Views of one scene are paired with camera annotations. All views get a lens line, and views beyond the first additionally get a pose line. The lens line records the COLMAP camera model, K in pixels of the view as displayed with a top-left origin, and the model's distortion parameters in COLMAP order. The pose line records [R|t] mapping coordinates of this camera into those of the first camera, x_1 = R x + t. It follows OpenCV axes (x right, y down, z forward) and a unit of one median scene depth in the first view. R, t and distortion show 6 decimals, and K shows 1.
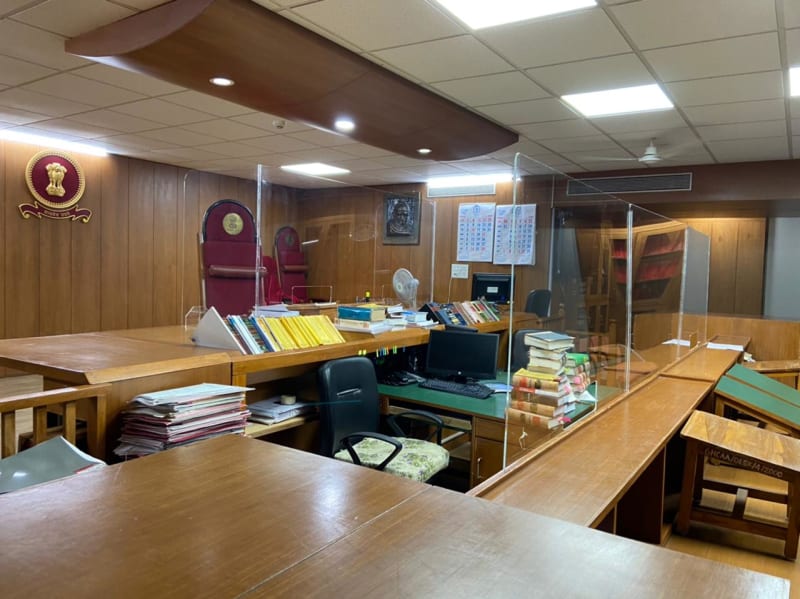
lens RADIAL K [[611.4, 0, 397.9], [0, 611.4, 299.6], [0, 0, 1]] dist [0.053988, -0.045952]
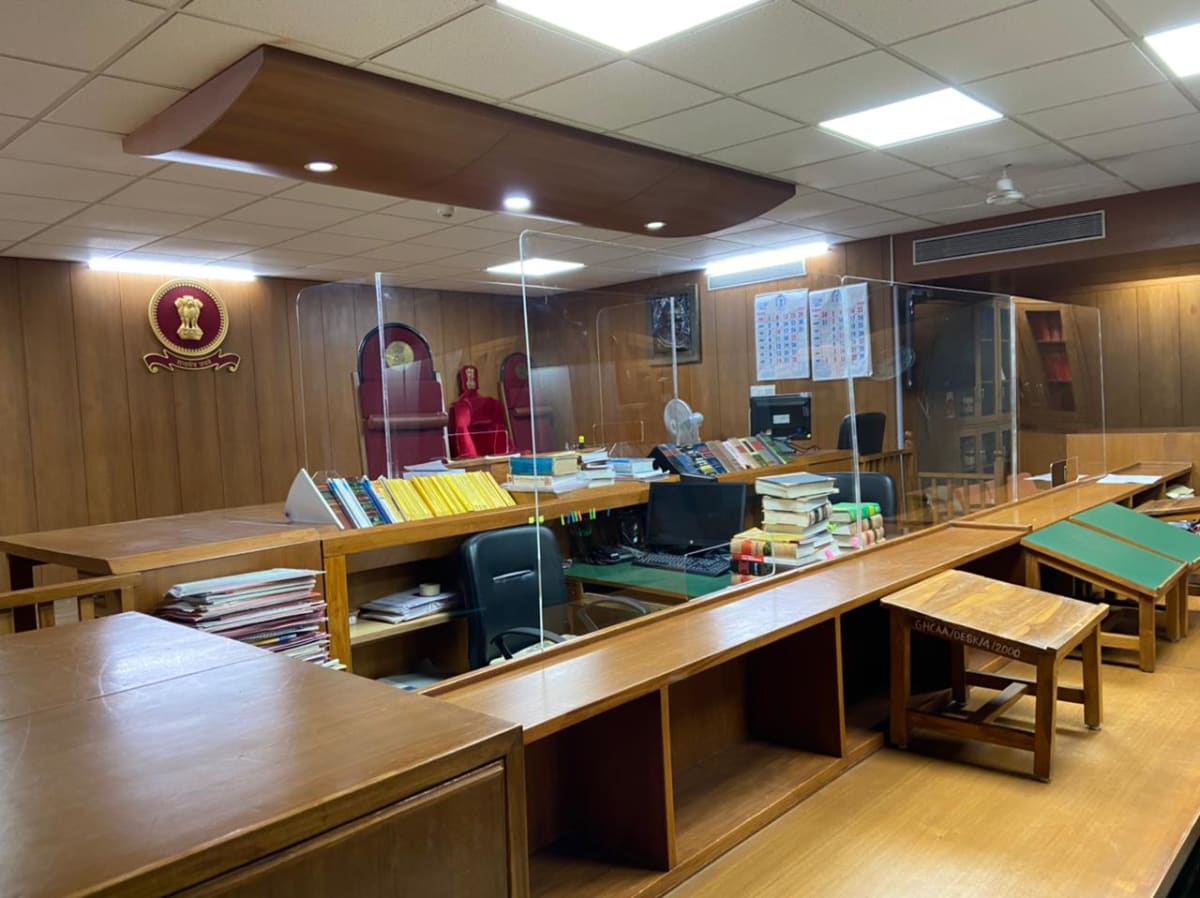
lens RADIAL K [[917.0, 0, 602.9], [0, 917.0, 448.9], [0, 0, 1]] dist [0.053988, -0.045952]
pose [[0.983678, -0.072396, -0.164732, 0.185005], [0.071660, 0.997375, -0.010412, 0.019401], [0.165053, -0.001563, 0.986283, -0.038122]]
